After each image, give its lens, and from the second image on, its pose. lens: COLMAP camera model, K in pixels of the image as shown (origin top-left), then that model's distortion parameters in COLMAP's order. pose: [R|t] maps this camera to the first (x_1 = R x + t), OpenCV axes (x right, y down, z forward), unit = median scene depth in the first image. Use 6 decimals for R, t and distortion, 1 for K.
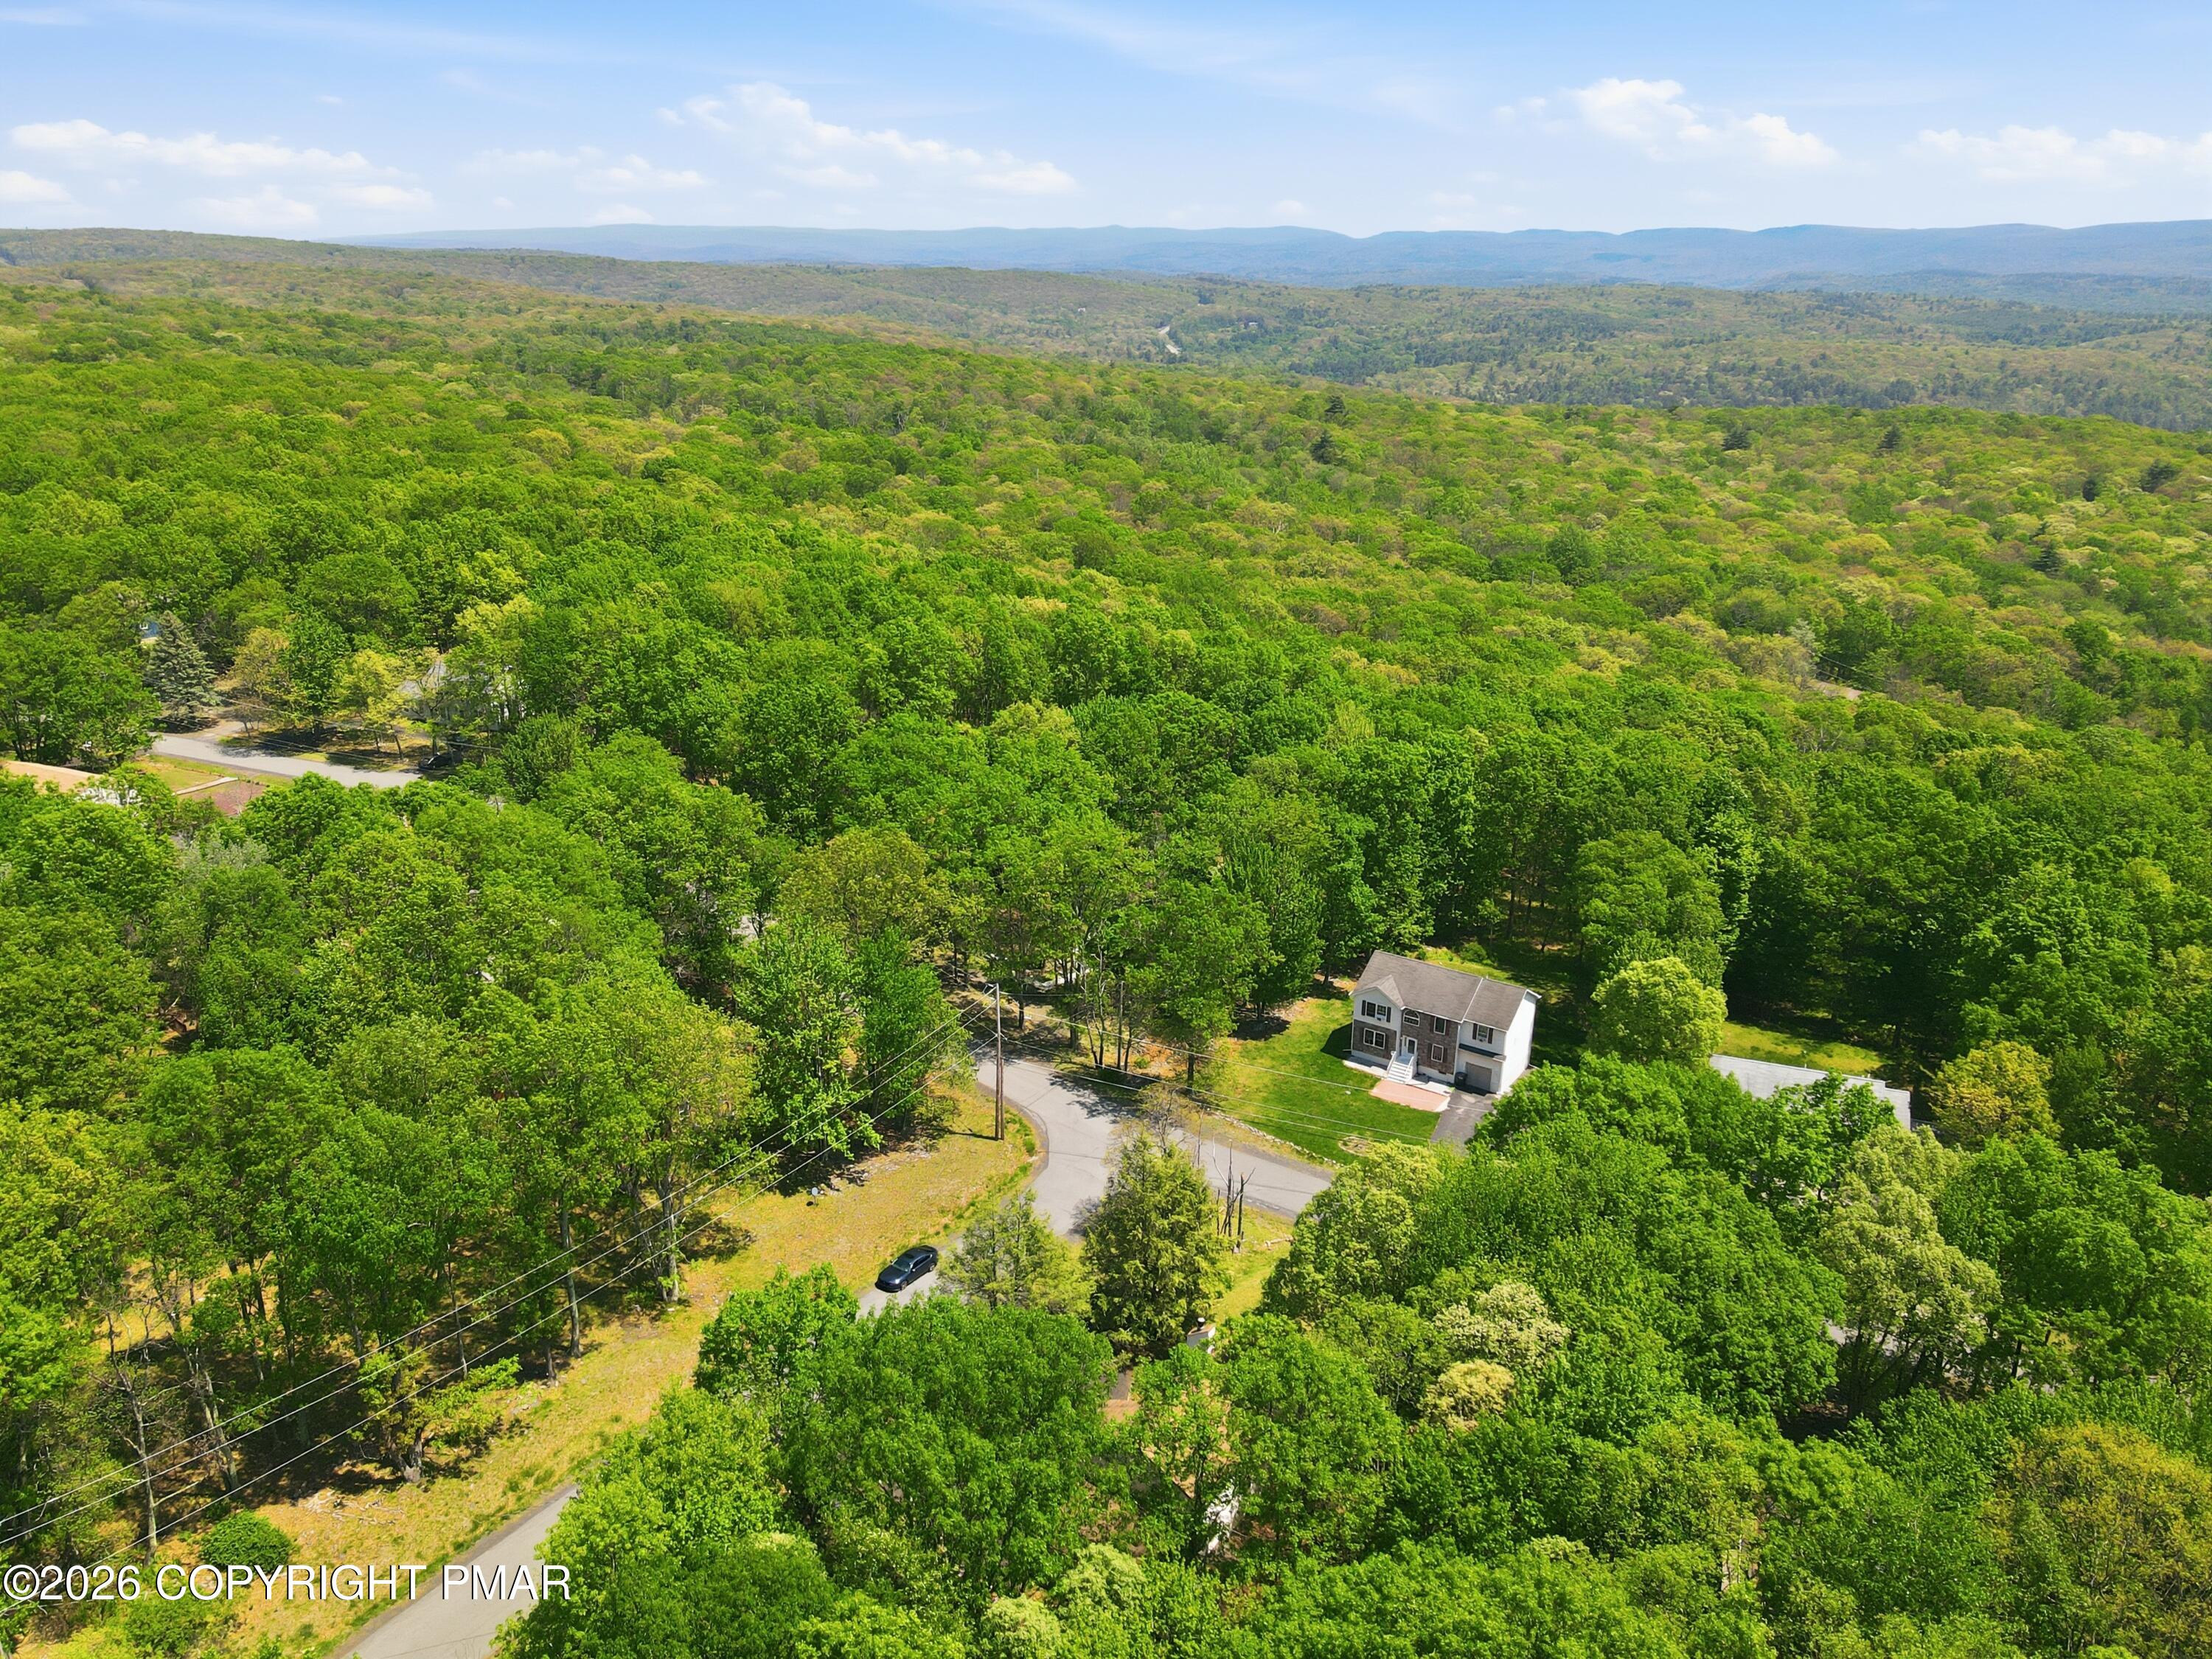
lens RADIAL K [[1628.6, 0, 1106.0], [0, 1628.6, 829.5], [0, 0, 1]] dist [-0.005268, 0.036123]
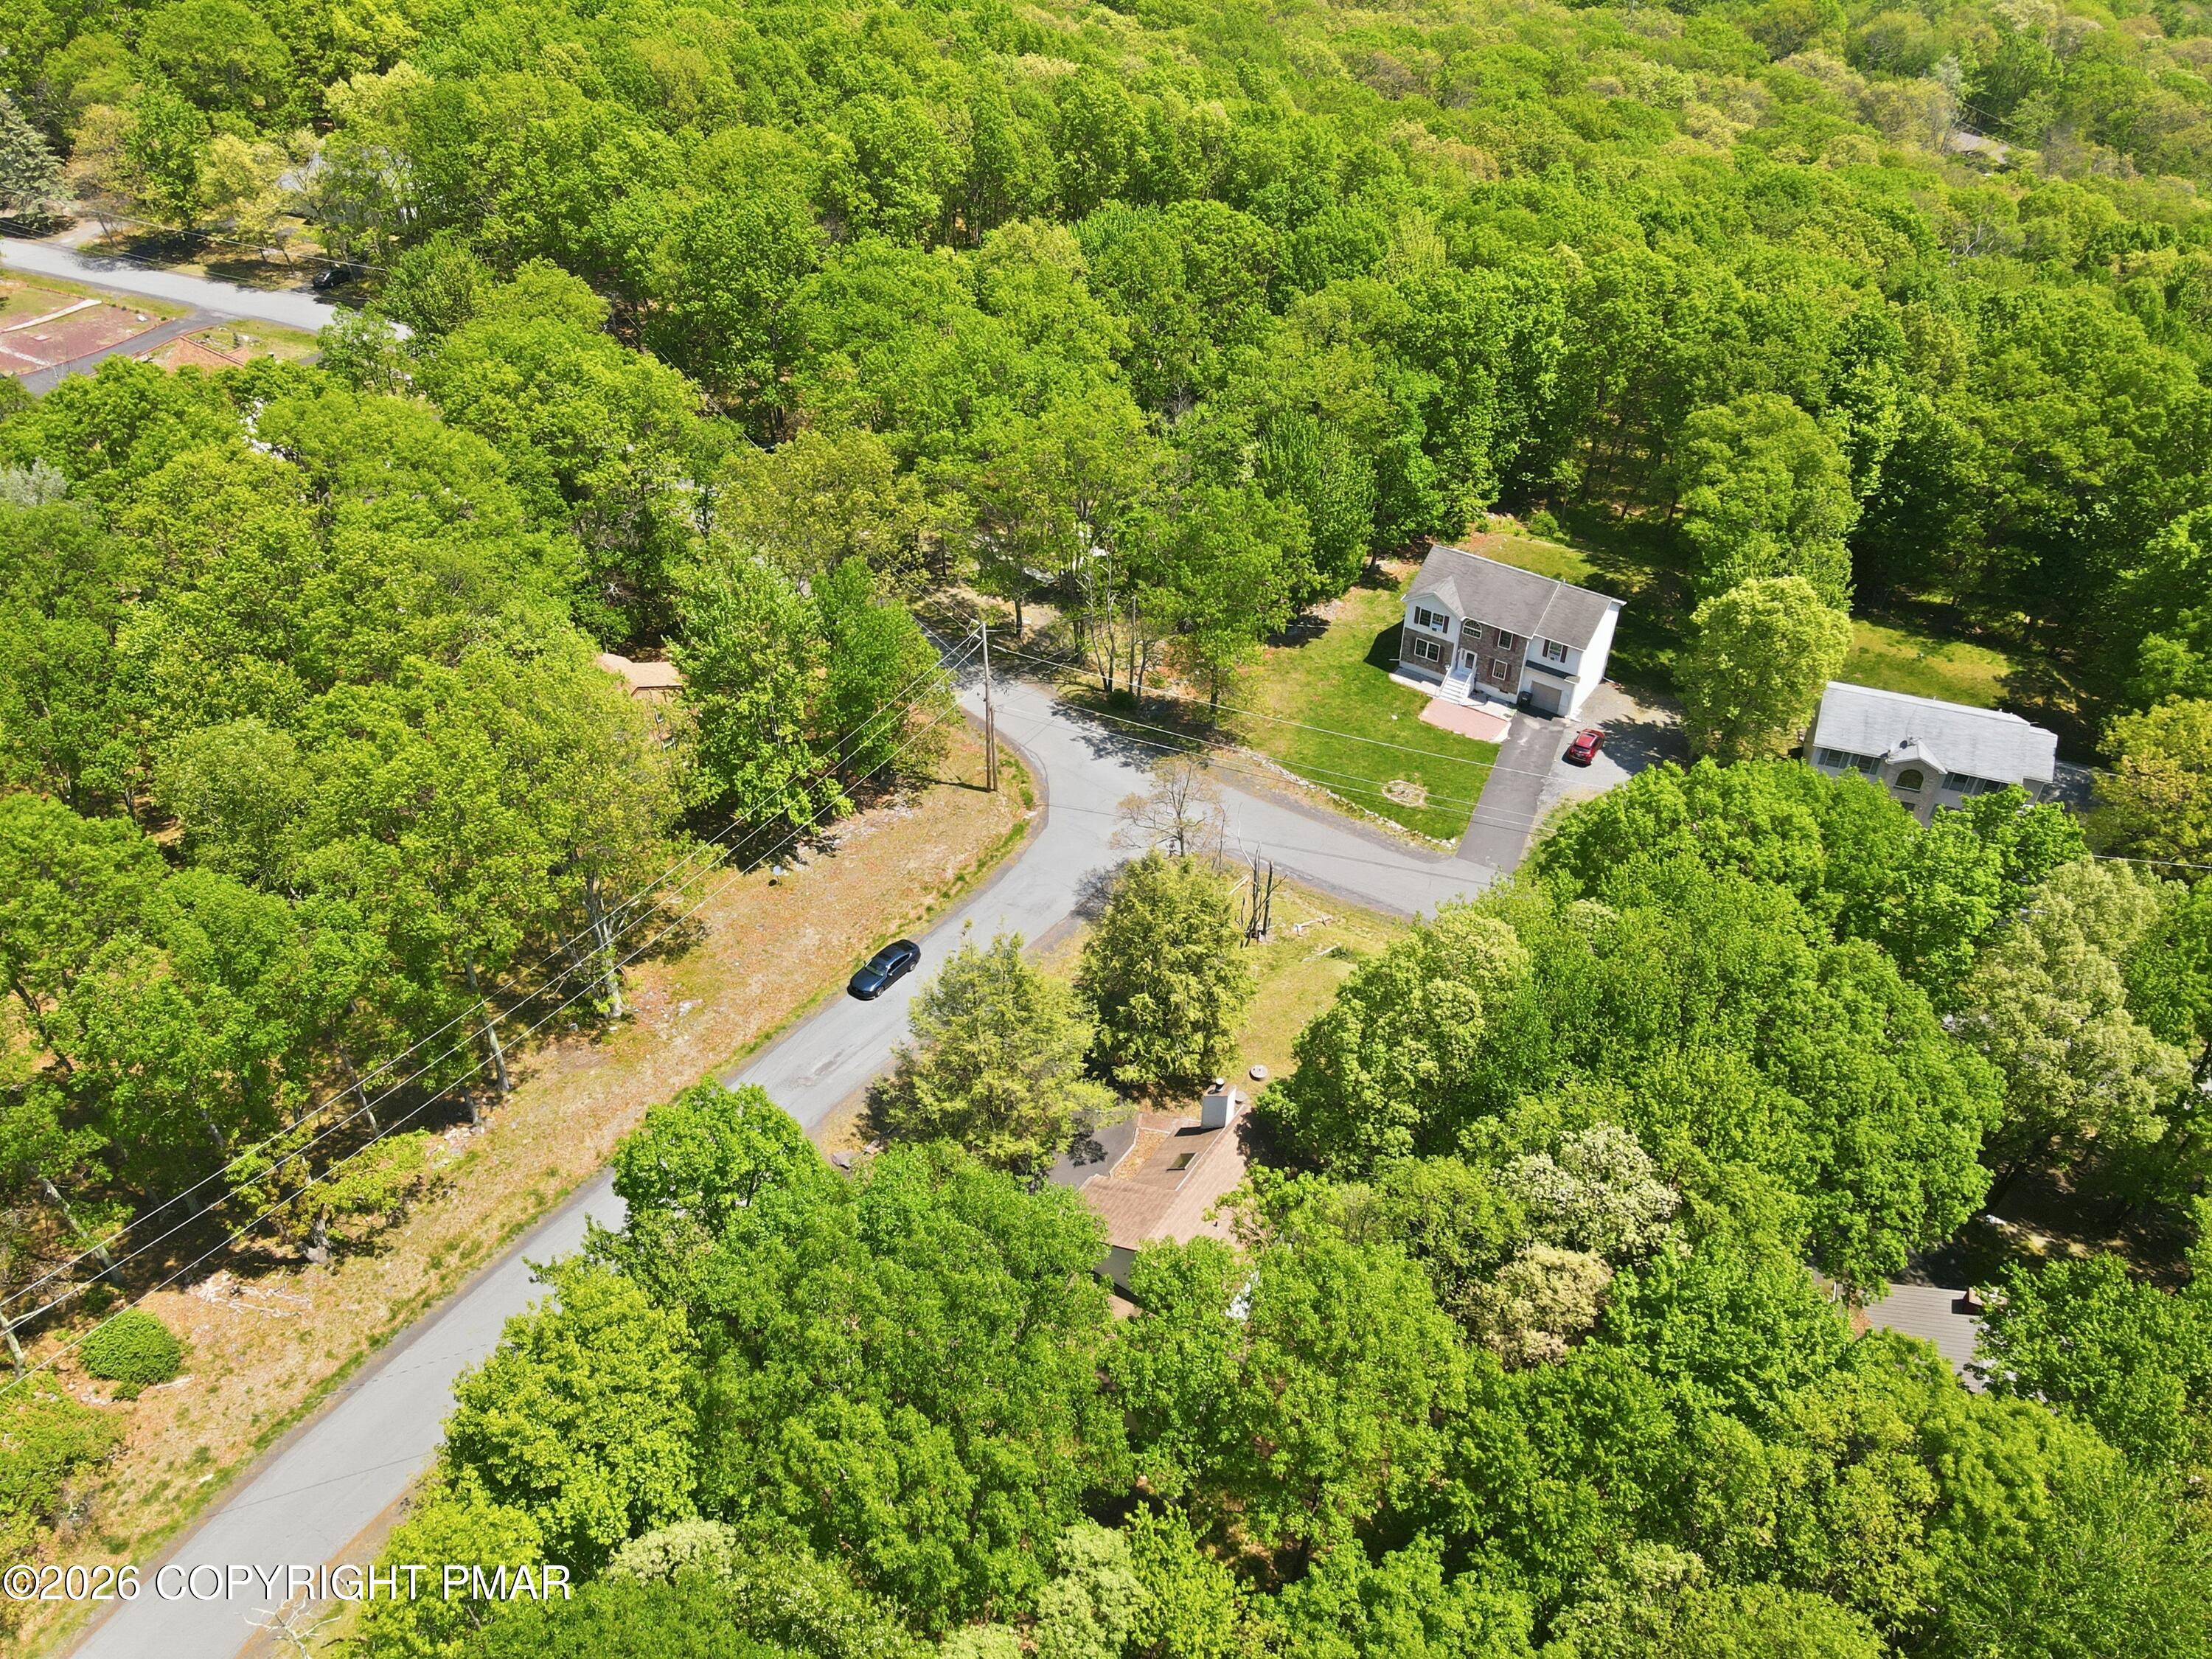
lens RADIAL K [[1628.6, 0, 1106.0], [0, 1628.6, 829.5], [0, 0, 1]] dist [-0.005268, 0.036123]
pose [[0.999884, 0.001677, -0.015171, 0.007650], [0.003328, 0.946070, 0.323945, -0.064215], [0.014896, -0.323958, 0.945954, 0.153191]]
